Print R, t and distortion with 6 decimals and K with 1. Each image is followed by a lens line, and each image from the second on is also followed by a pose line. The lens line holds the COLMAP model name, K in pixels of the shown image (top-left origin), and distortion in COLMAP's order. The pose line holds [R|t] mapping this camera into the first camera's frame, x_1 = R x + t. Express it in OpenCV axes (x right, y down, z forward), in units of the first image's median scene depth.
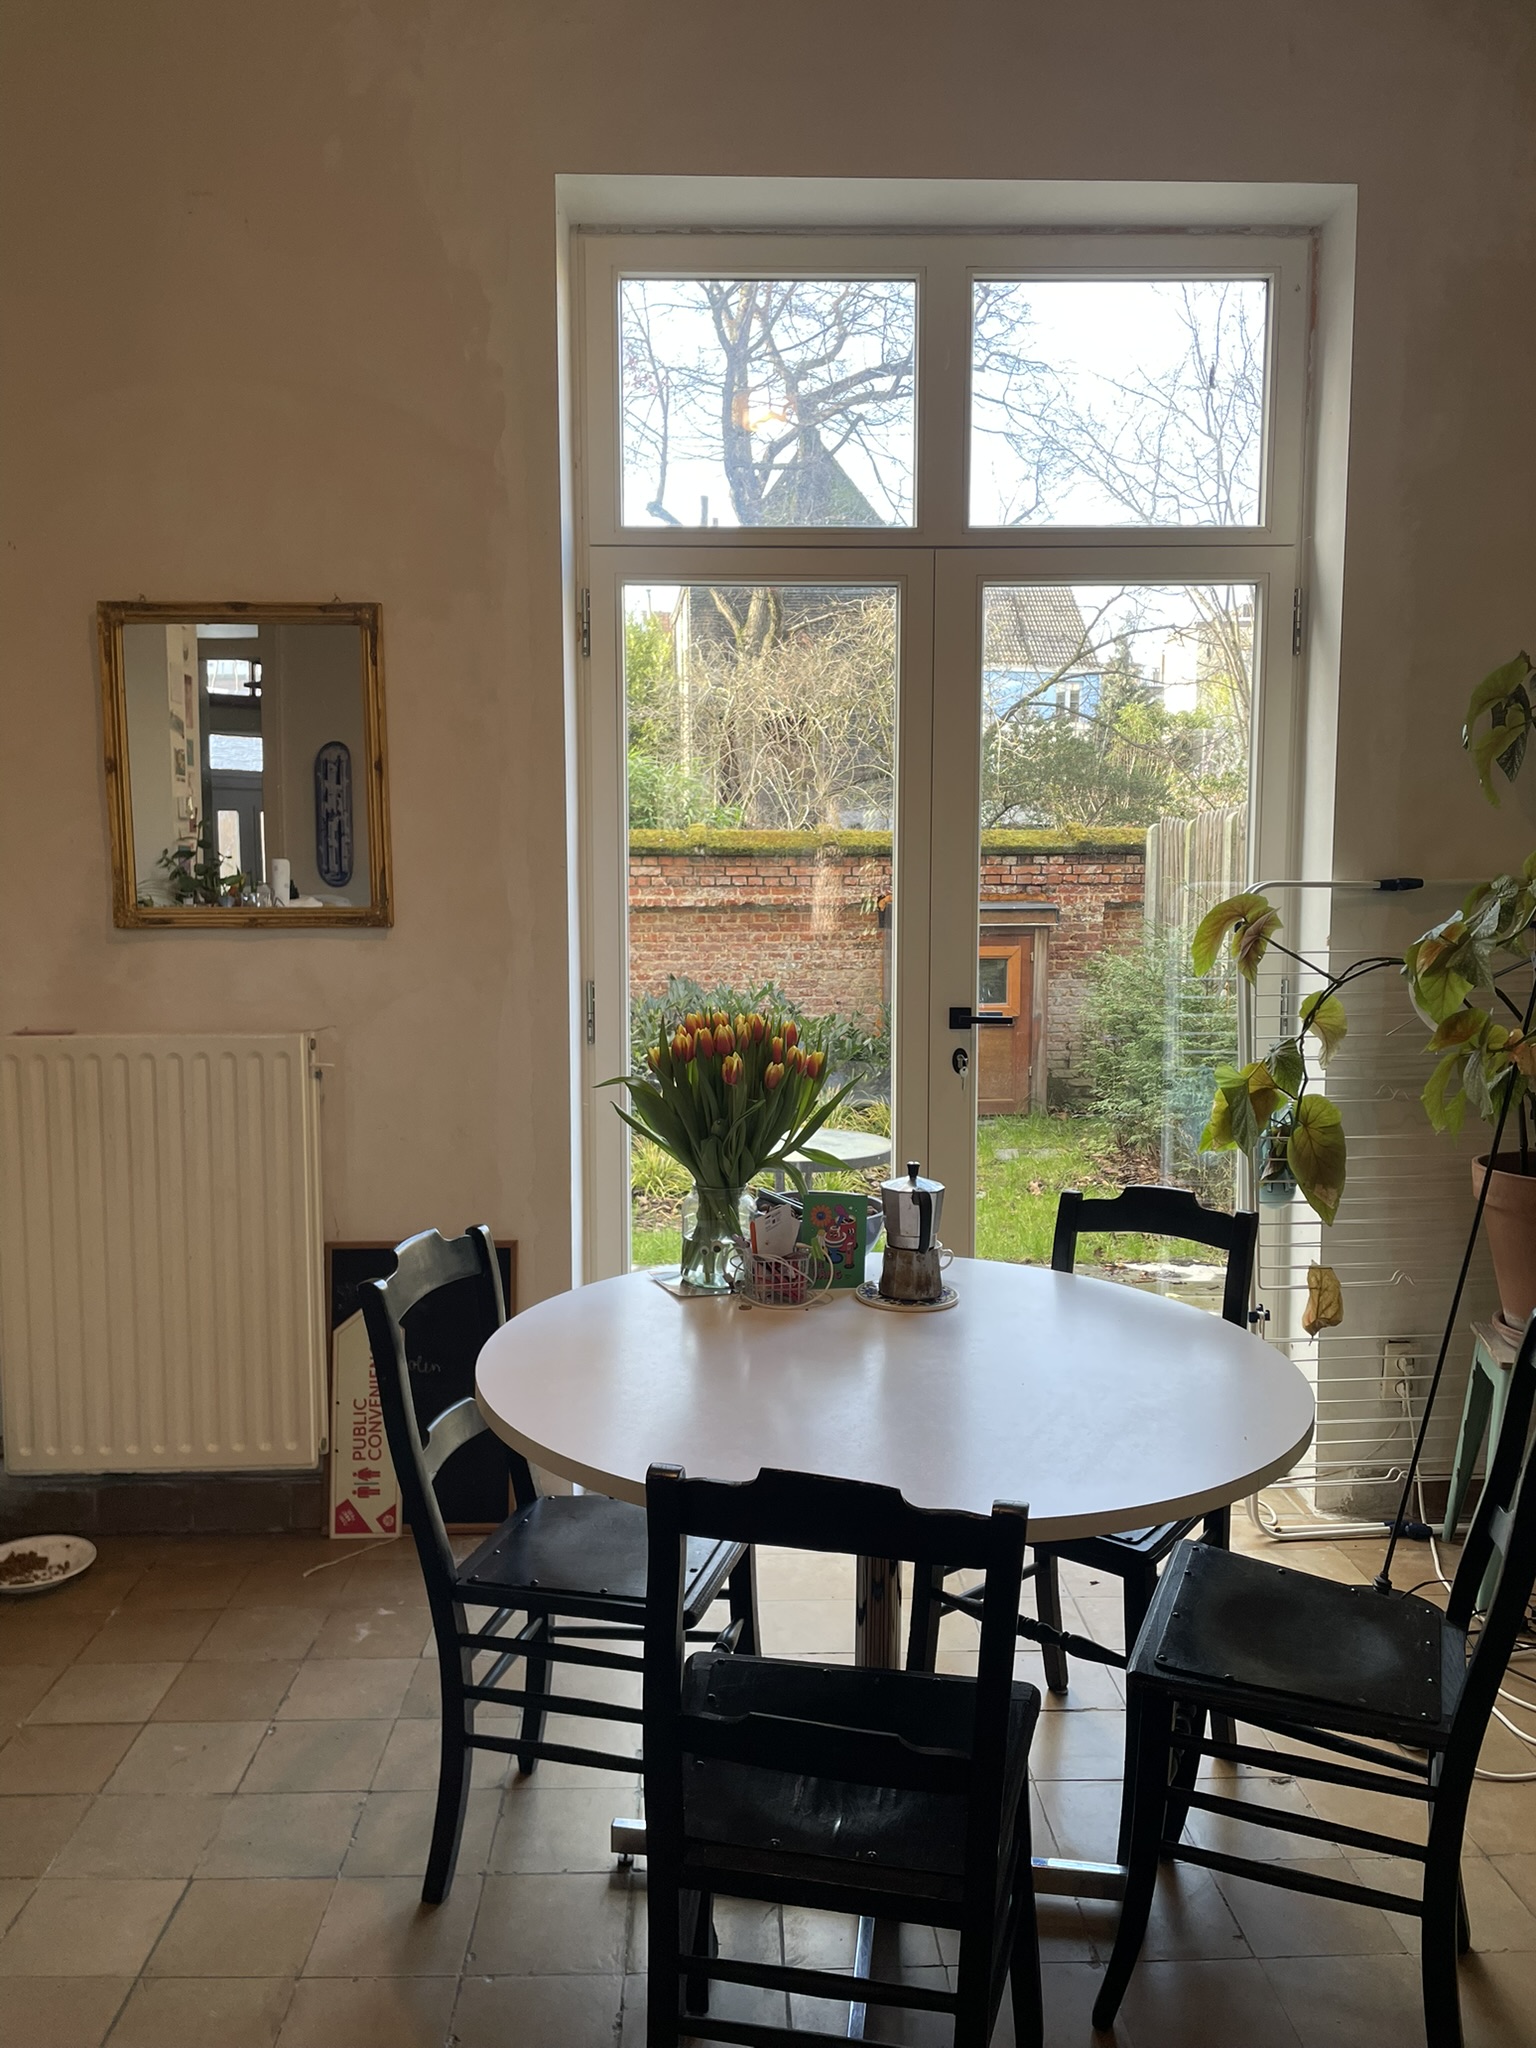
lens RADIAL K [[1541.1, 0, 767.4], [0, 1541.1, 1031.0], [0, 0, 1]] dist [0.040790, -0.013337]
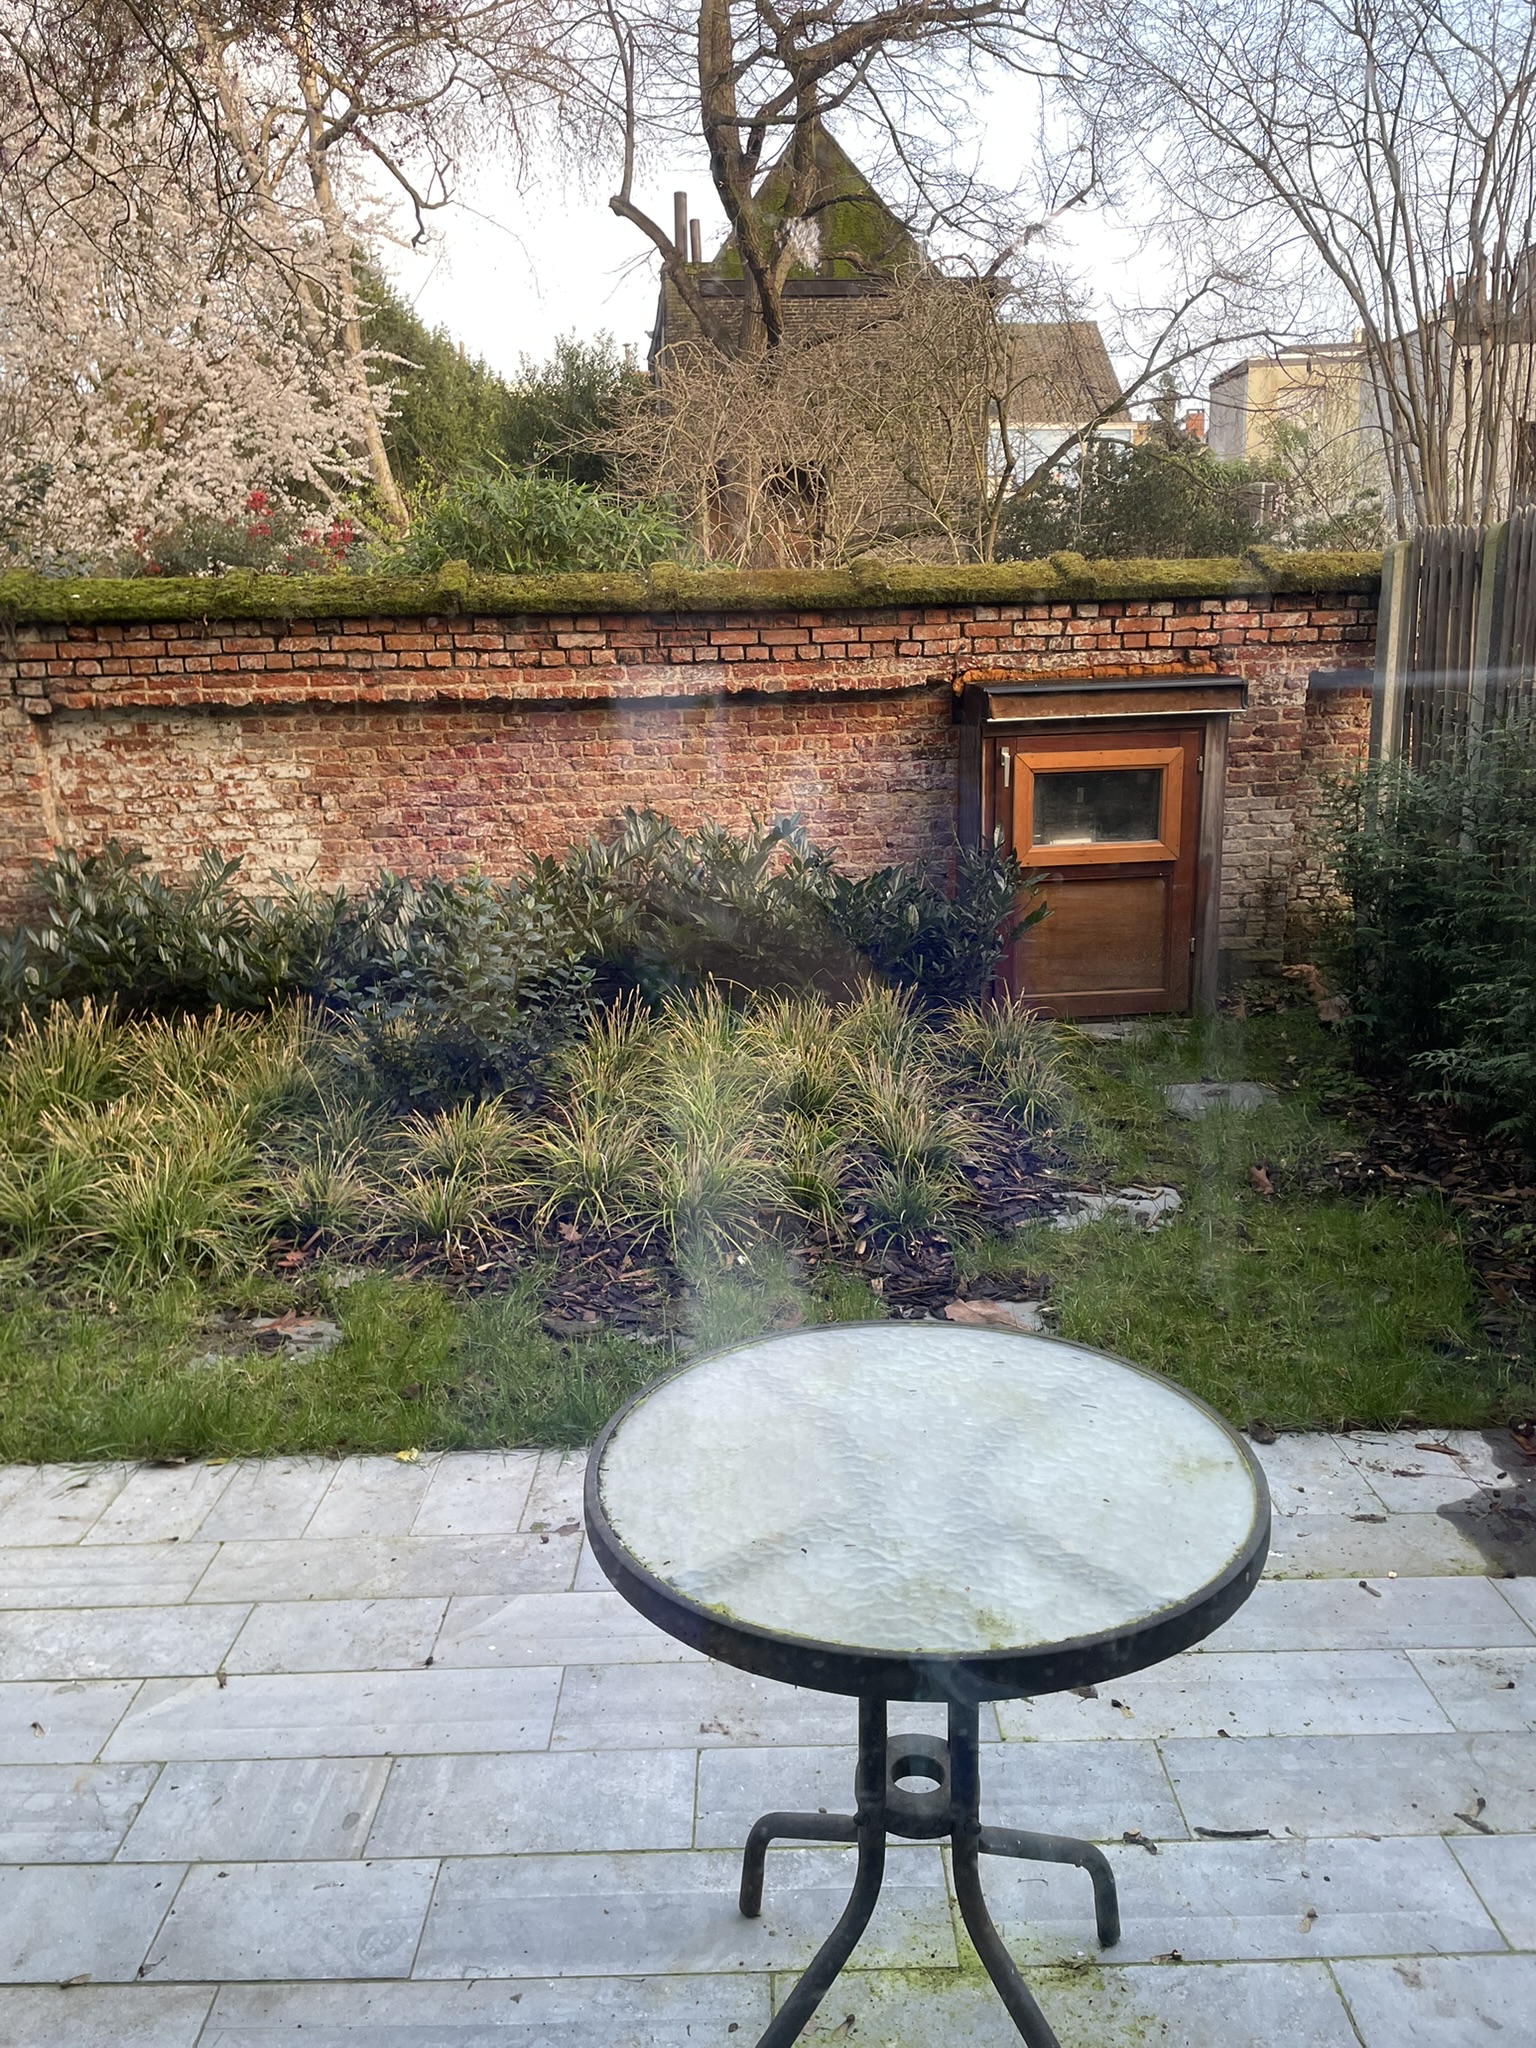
lens RADIAL K [[1541.1, 0, 760.5], [0, 1541.1, 1034.1], [0, 0, 1]] dist [0.040790, -0.013337]
pose [[0.999677, -0.023525, -0.009632, -0.004088], [0.024569, 0.991389, 0.128628, -0.024118], [0.006523, -0.128823, 0.991646, 0.351399]]
